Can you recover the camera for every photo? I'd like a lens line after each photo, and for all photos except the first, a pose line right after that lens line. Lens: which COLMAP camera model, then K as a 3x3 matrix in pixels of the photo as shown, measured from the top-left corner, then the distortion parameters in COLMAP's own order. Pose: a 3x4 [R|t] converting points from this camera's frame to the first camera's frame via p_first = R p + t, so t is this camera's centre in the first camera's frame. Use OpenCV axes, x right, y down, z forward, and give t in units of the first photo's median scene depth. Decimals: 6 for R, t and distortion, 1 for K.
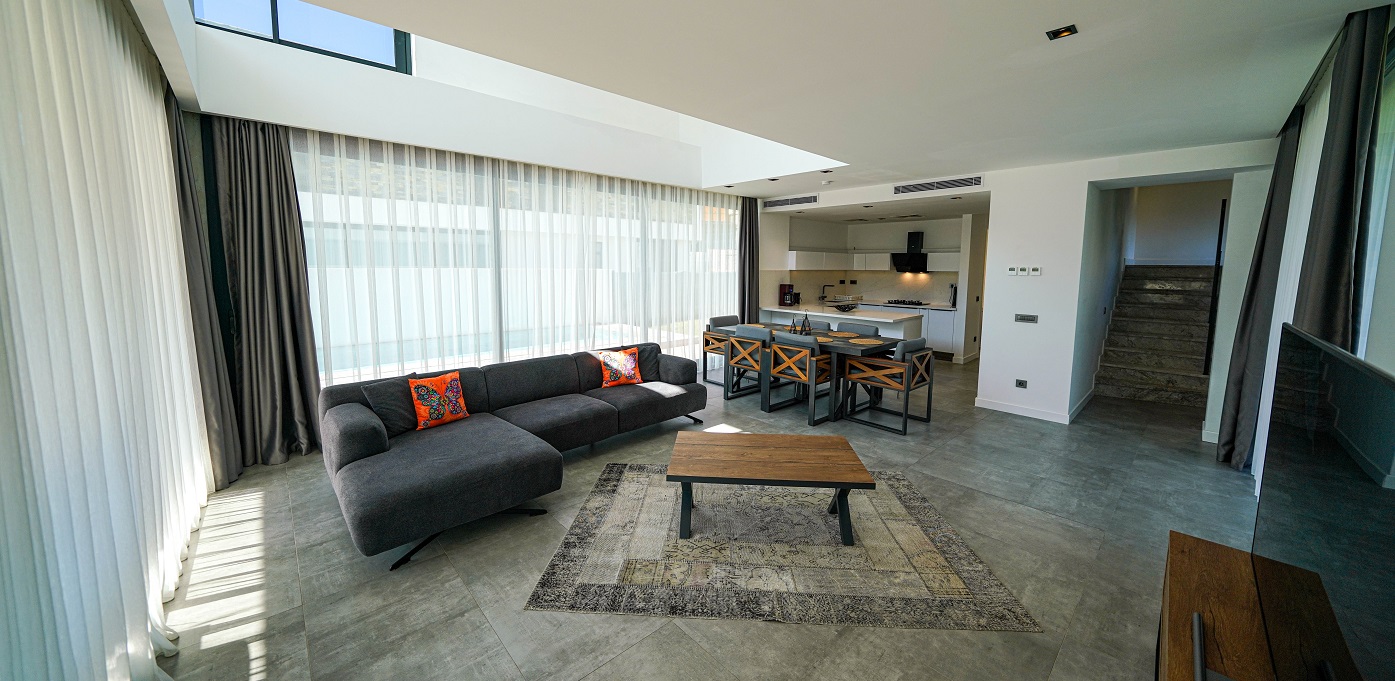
lens RADIAL K [[472.4, 0, 698.5], [0, 472.4, 320.3], [0, 0, 1]] dist [-0.002978, -0.000149]
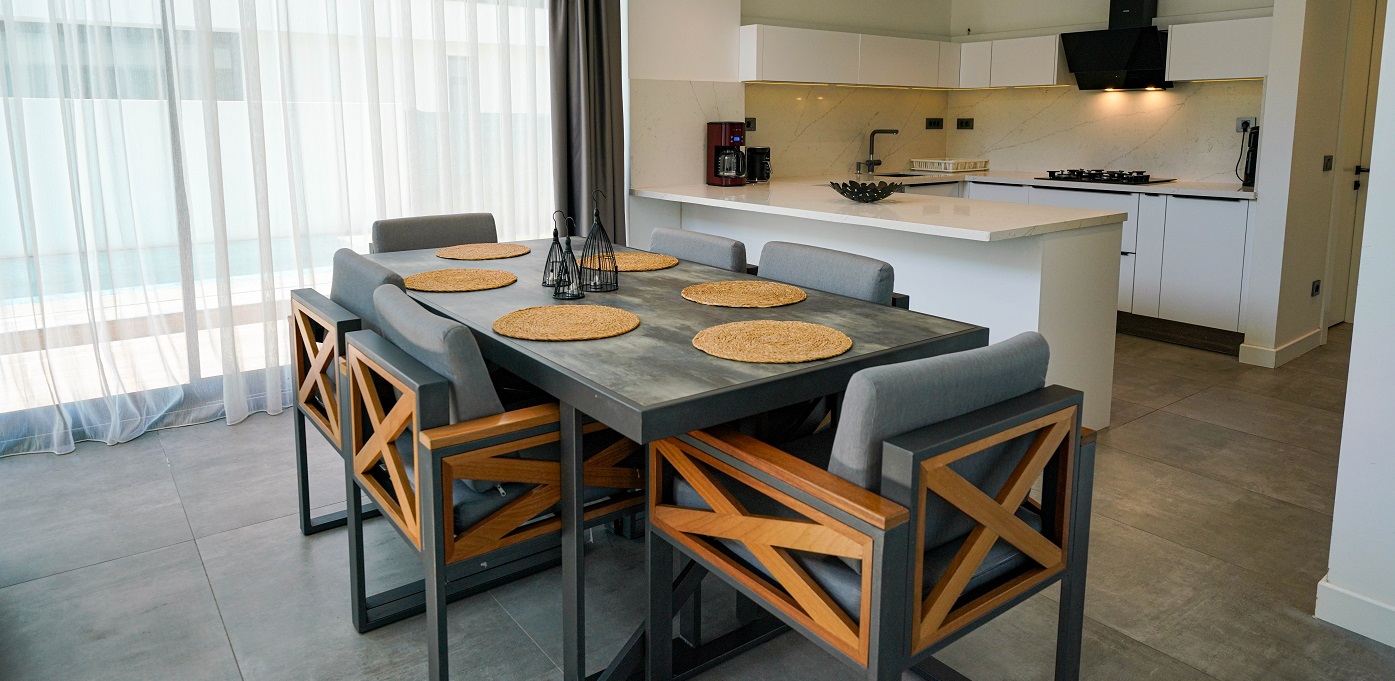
lens RADIAL K [[840.8, 0, 698.9], [0, 840.8, 243.9], [0, 0, 1]] dist [-0.005747, 0.001623]
pose [[0.995015, 0.003511, -0.099663, 0.225757], [-0.000879, 0.999650, 0.026441, -0.004781], [0.099721, -0.026221, 0.994670, 0.391992]]
